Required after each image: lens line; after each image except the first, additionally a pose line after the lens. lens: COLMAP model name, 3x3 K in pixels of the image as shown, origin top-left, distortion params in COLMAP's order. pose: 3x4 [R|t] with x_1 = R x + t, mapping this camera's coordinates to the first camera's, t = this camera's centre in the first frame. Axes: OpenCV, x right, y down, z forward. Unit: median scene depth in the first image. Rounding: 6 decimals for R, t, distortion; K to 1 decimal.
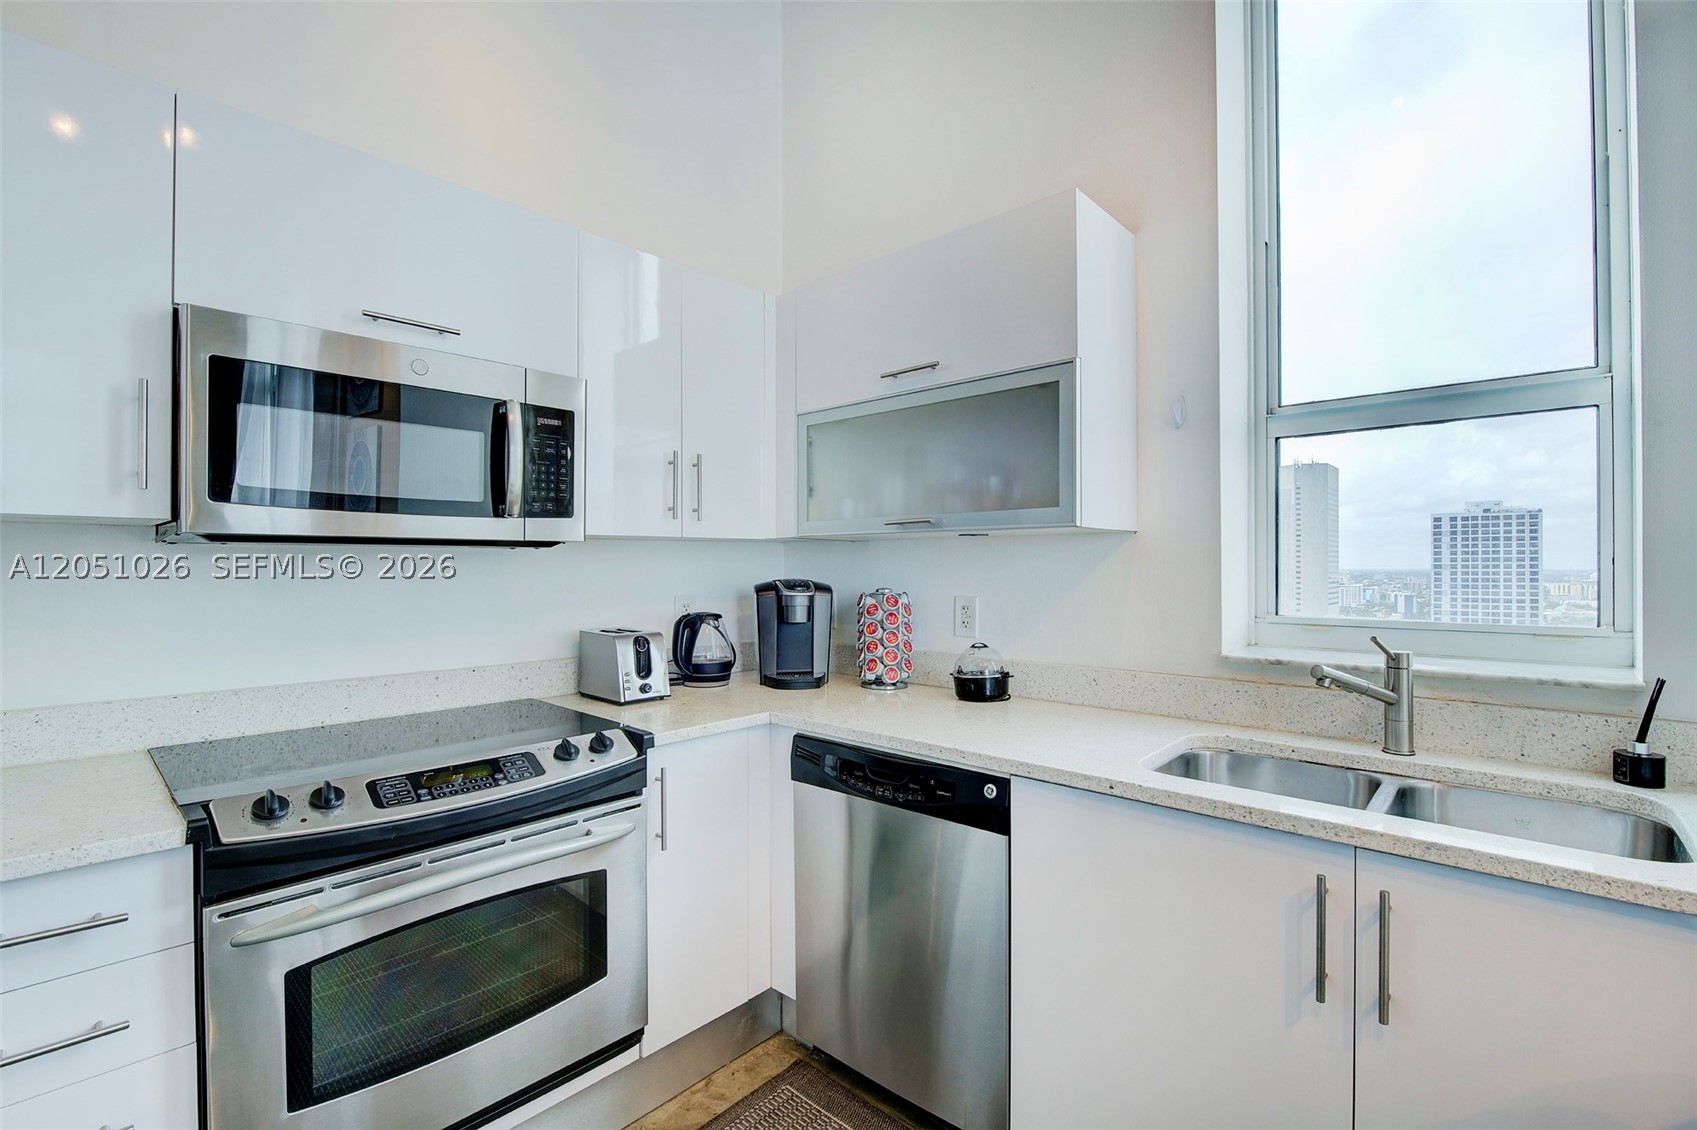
lens RADIAL K [[747.7, 0, 848.7], [0, 747.7, 563.4], [0, 0, 1]] dist [-0.020585, -0.000924]
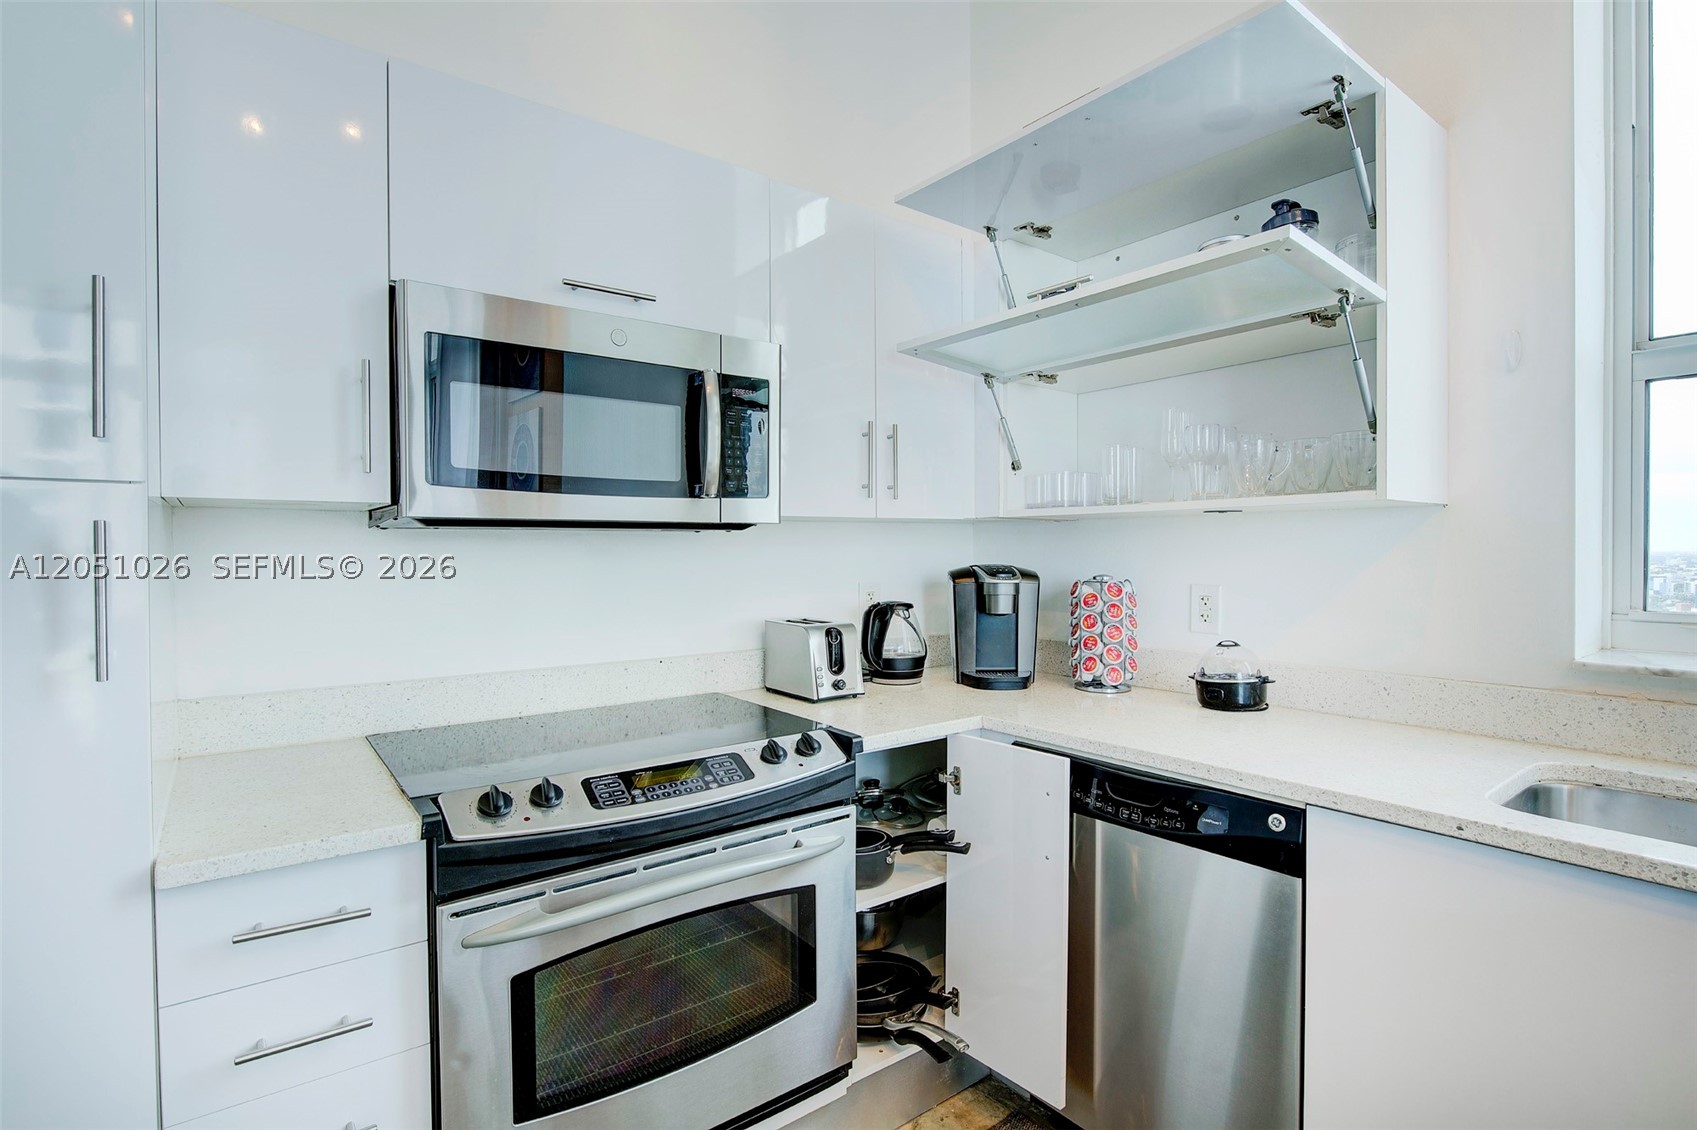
lens RADIAL K [[811.2, 0, 842.9], [0, 811.2, 562.0], [0, 0, 1]] dist [-0.016560, -0.001310]
pose [[0.983305, -0.000925, -0.181962, -0.102694], [0.004059, 0.999850, 0.016855, 0.001596], [0.181919, -0.017312, 0.983161, 0.039968]]
